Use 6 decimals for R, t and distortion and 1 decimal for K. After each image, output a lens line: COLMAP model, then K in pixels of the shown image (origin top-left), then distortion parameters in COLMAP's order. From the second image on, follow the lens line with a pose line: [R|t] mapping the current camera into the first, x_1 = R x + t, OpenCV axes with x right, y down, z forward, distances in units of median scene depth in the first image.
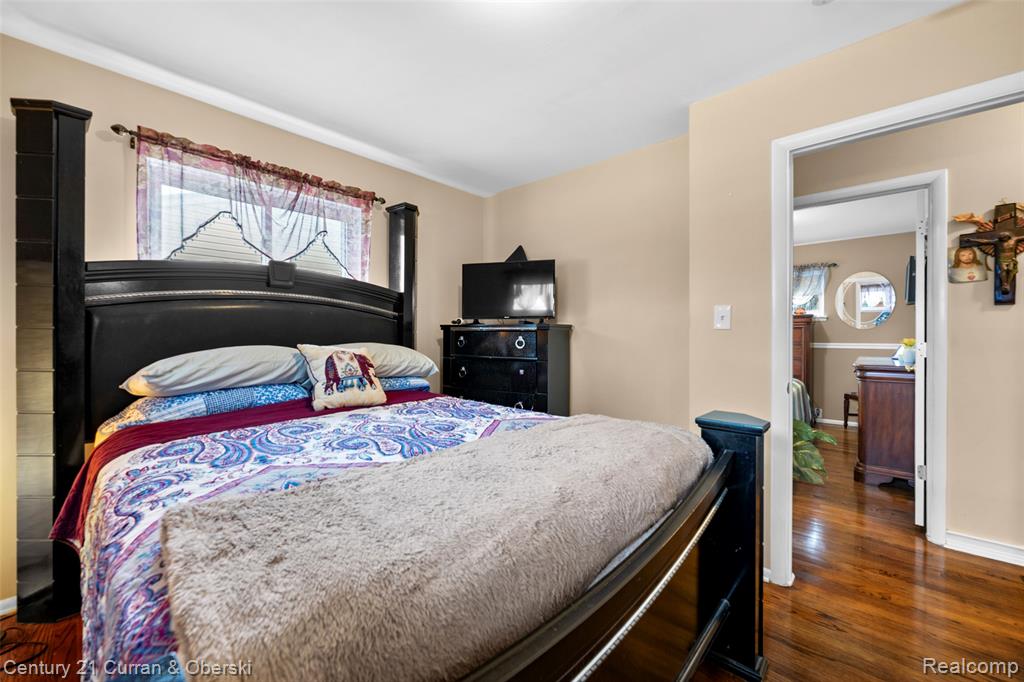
lens RADIAL K [[409.8, 0, 510.8], [0, 409.8, 342.7], [0, 0, 1]] dist [-0.002390, 0.000305]
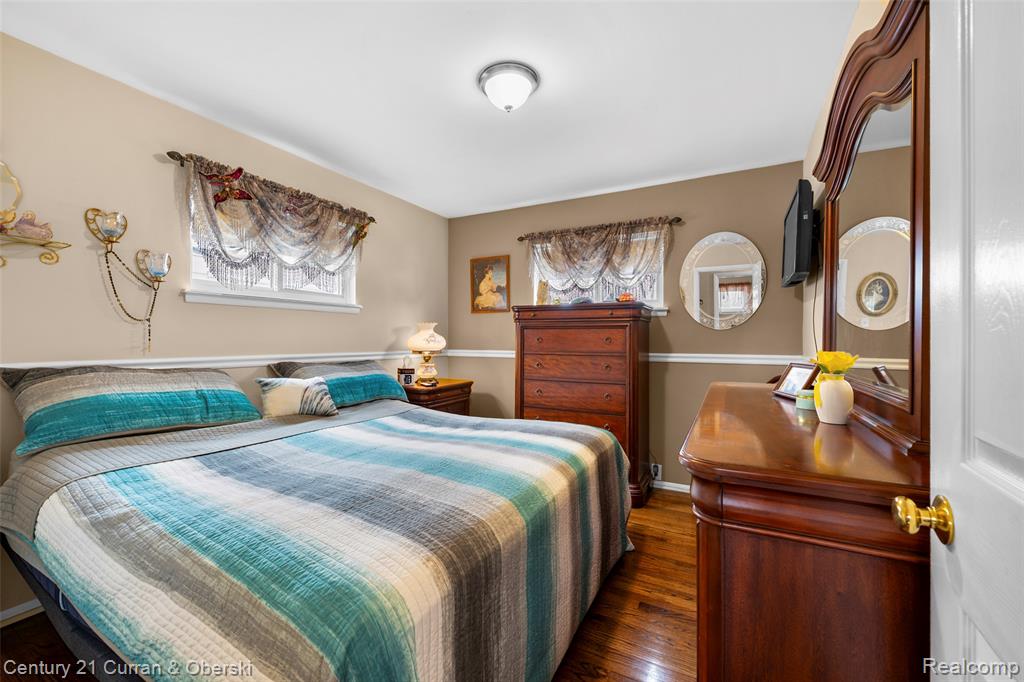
lens RADIAL K [[409.8, 0, 510.5], [0, 409.8, 340.1], [0, 0, 1]] dist [-0.002390, 0.000305]
pose [[0.973448, 0.008467, 0.228750, 0.401233], [-0.004242, 0.999811, -0.018955, -0.006051], [-0.228868, 0.017481, 0.973301, 0.459152]]
